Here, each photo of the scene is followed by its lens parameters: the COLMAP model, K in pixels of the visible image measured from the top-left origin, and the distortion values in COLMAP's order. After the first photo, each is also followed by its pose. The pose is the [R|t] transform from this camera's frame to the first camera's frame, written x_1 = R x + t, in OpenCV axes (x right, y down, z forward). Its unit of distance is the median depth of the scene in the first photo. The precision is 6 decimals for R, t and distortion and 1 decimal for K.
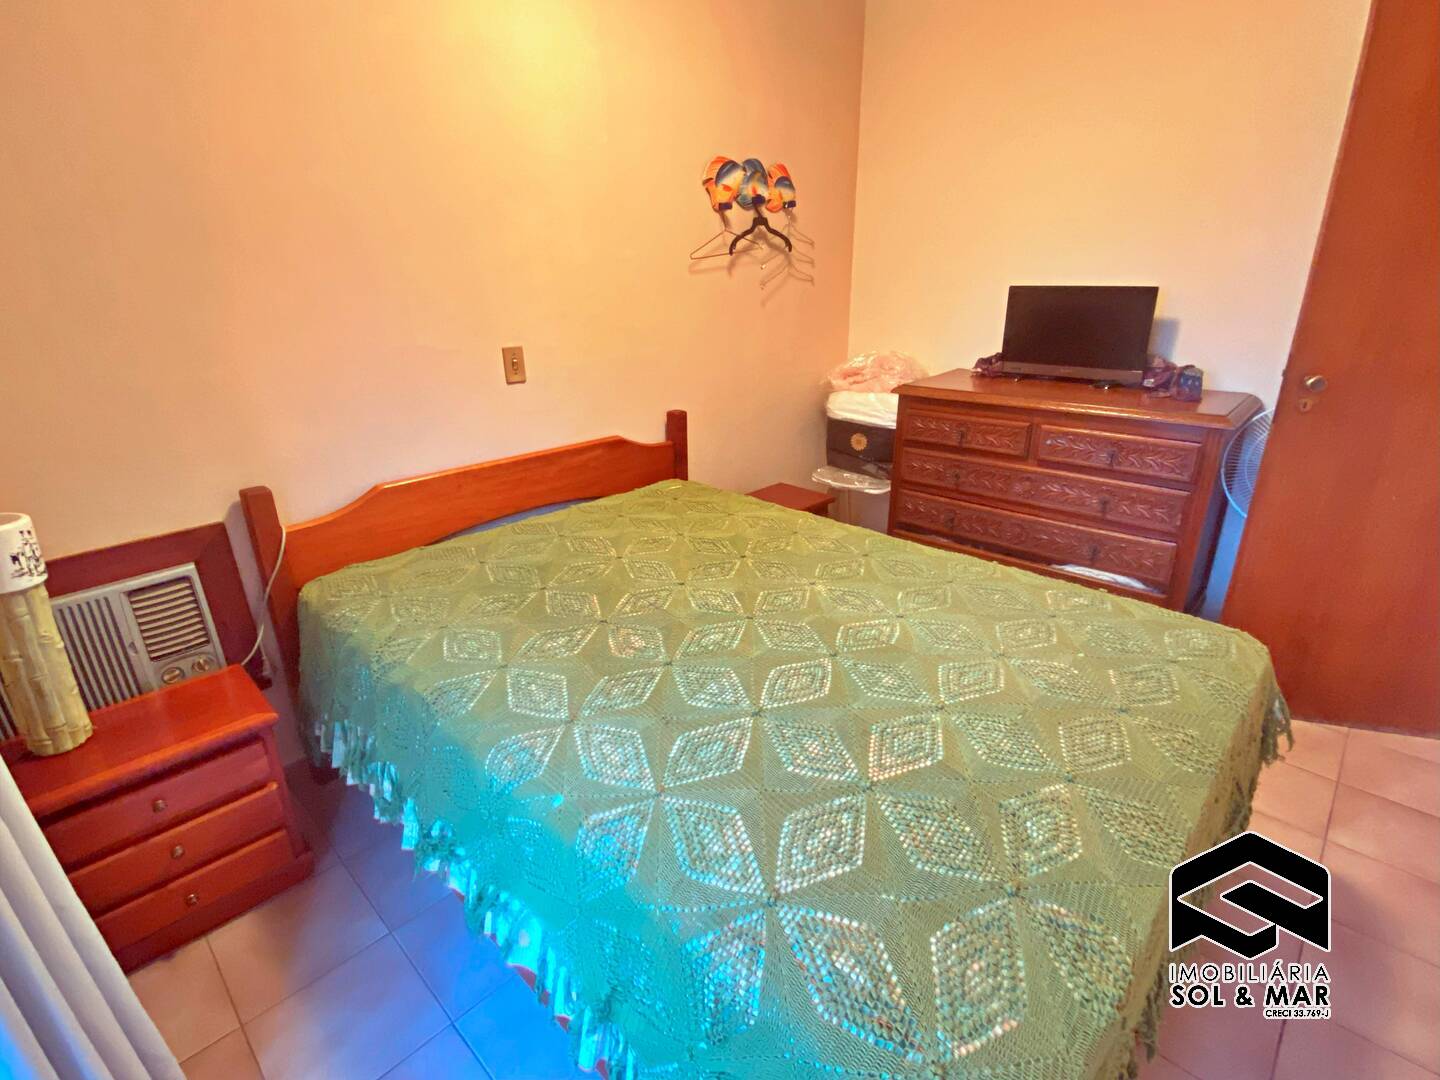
lens RADIAL K [[690.1, 0, 716.3], [0, 690.1, 532.4], [0, 0, 1]] dist [0.043191, -0.040509]
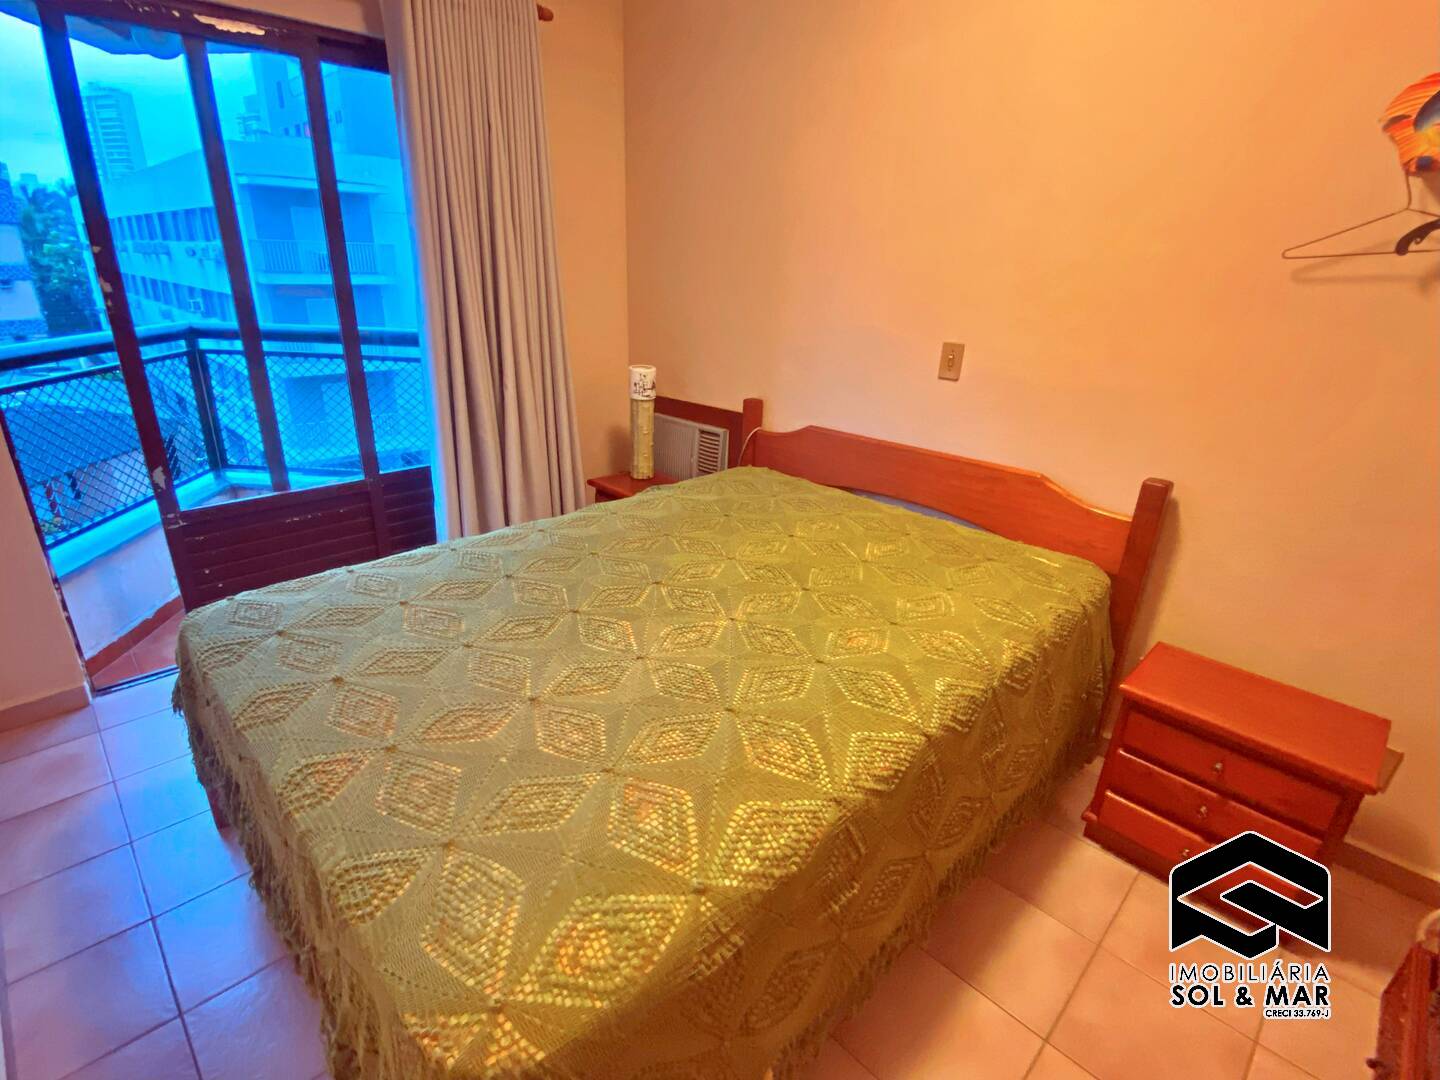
lens RADIAL K [[690.1, 0, 716.3], [0, 690.1, 532.4], [0, 0, 1]] dist [0.043191, -0.040509]
pose [[-0.007907, 0.388109, -0.921580, 0.694695], [-0.366277, 0.856434, 0.363816, -0.263307], [0.930472, 0.340430, 0.135384, 0.624057]]
